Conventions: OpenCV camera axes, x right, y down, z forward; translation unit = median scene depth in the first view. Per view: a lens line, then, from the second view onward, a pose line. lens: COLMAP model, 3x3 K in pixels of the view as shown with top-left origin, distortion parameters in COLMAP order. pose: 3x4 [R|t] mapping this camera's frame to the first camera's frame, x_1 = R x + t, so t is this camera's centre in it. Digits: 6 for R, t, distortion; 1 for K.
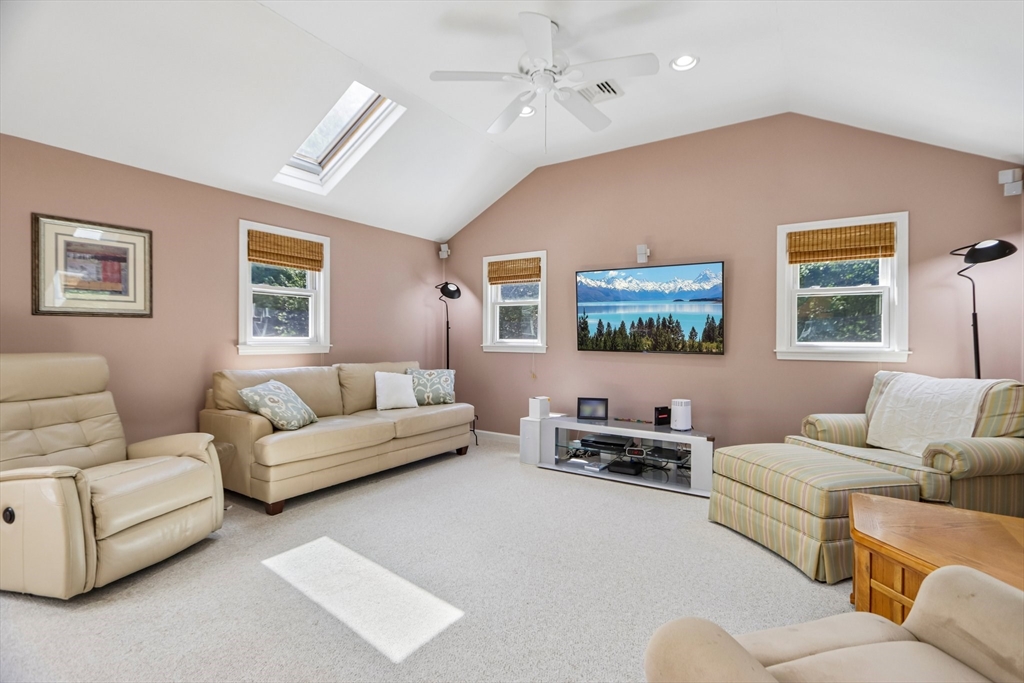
lens RADIAL K [[479.4, 0, 516.6], [0, 479.4, 340.1], [0, 0, 1]] dist [-0.000669, -0.001713]
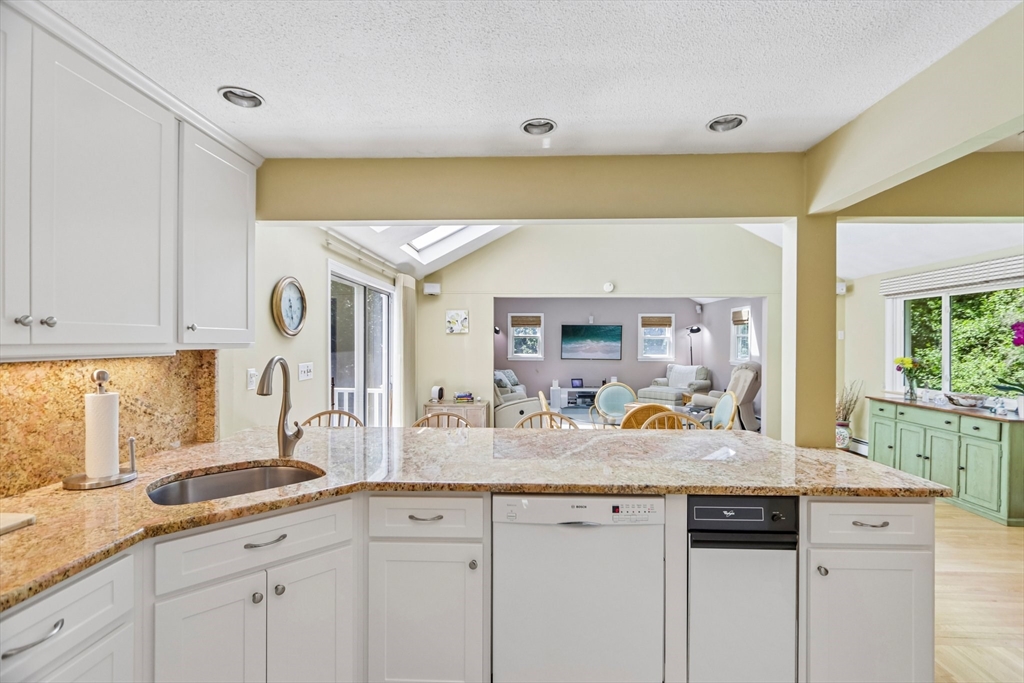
lens RADIAL K [[479.4, 0, 511.6], [0, 479.4, 341.6], [0, 0, 1]] dist [-0.000669, -0.001713]
pose [[0.859599, -0.008965, 0.510890, -1.433777], [0.003605, 0.999928, 0.011480, -0.101255], [-0.510956, -0.008026, 0.859570, -0.977874]]
